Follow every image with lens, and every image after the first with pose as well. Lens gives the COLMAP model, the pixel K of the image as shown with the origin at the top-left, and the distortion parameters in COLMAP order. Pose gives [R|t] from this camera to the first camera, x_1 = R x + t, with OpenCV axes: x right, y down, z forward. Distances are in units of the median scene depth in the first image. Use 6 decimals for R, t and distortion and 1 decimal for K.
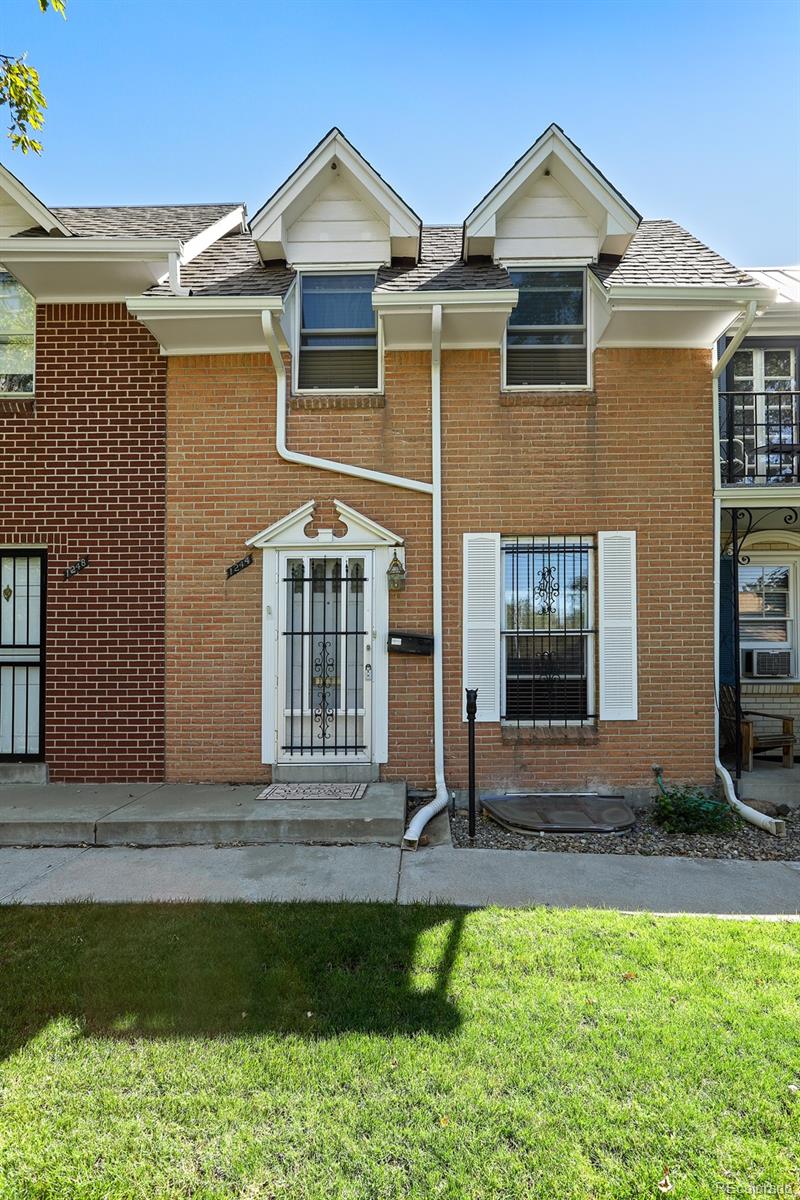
lens RADIAL K [[581.8, 0, 450.6], [0, 581.8, 659.9], [0, 0, 1]] dist [0.000621, -0.000372]
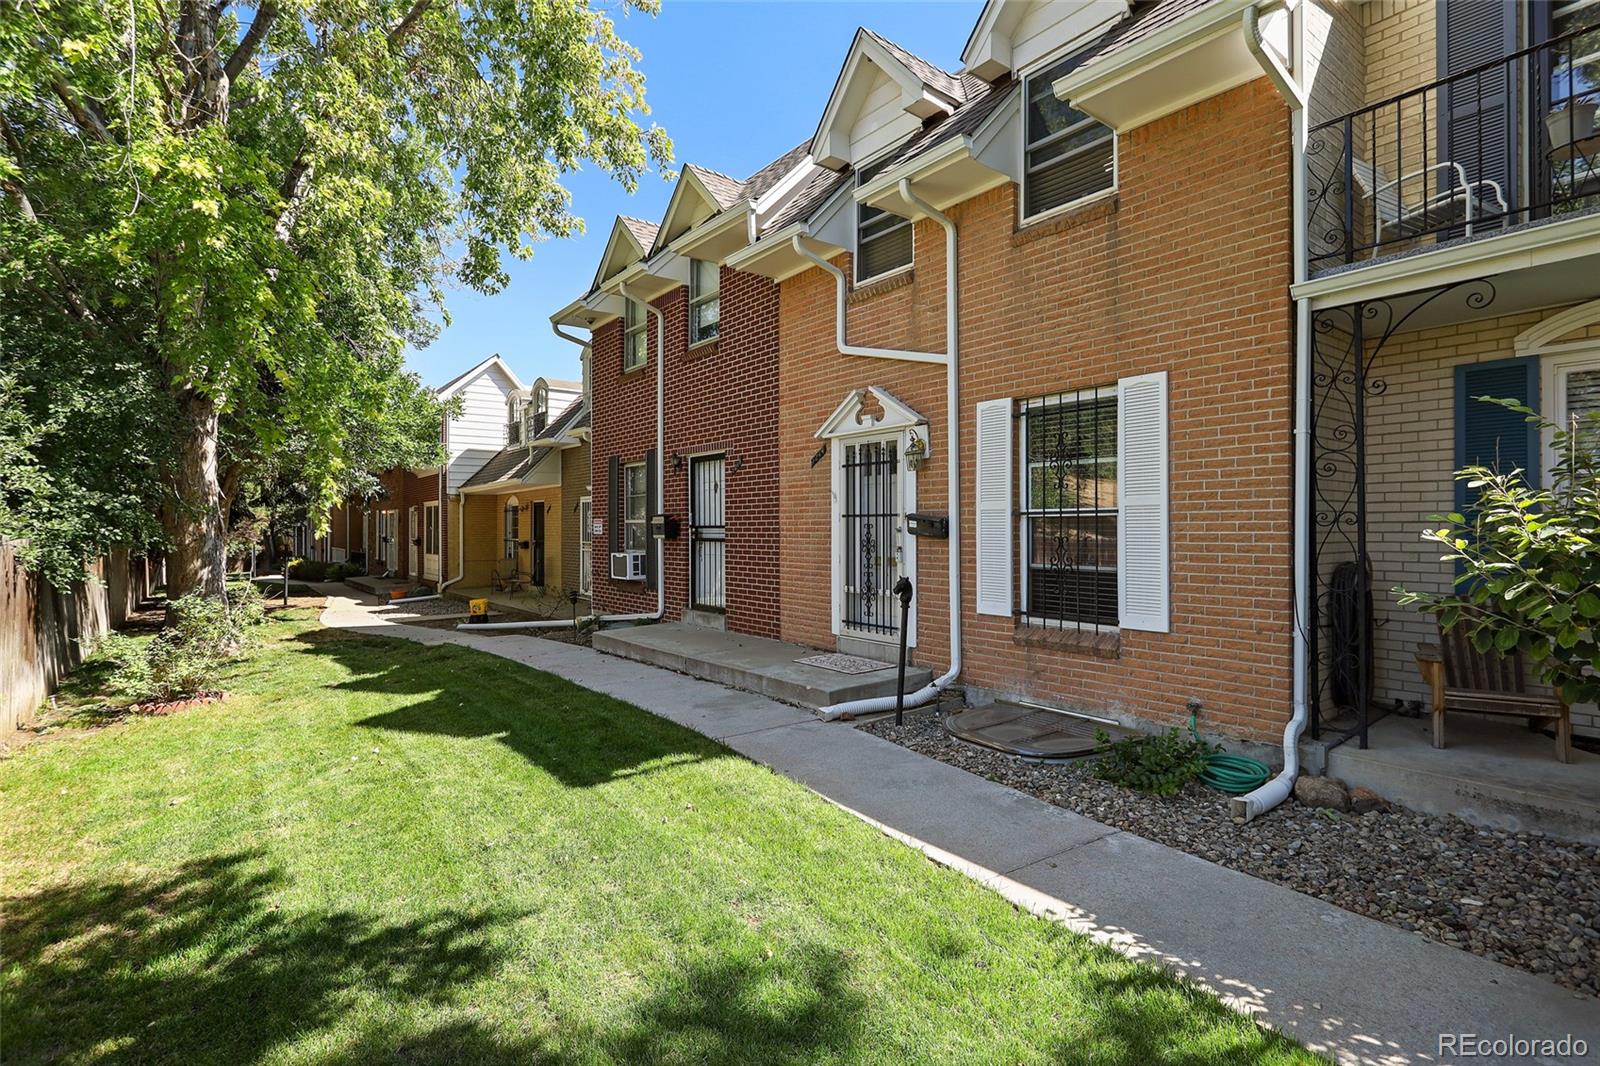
lens RADIAL K [[775.8, 0, 810.3], [0, 775.8, 527.2], [0, 0, 1]] dist [0.000621, -0.000372]
pose [[0.626729, 0.006111, -0.779214, 0.791820], [0.007693, 0.999872, 0.014029, -0.045026], [0.779200, -0.014787, 0.626601, 0.049633]]
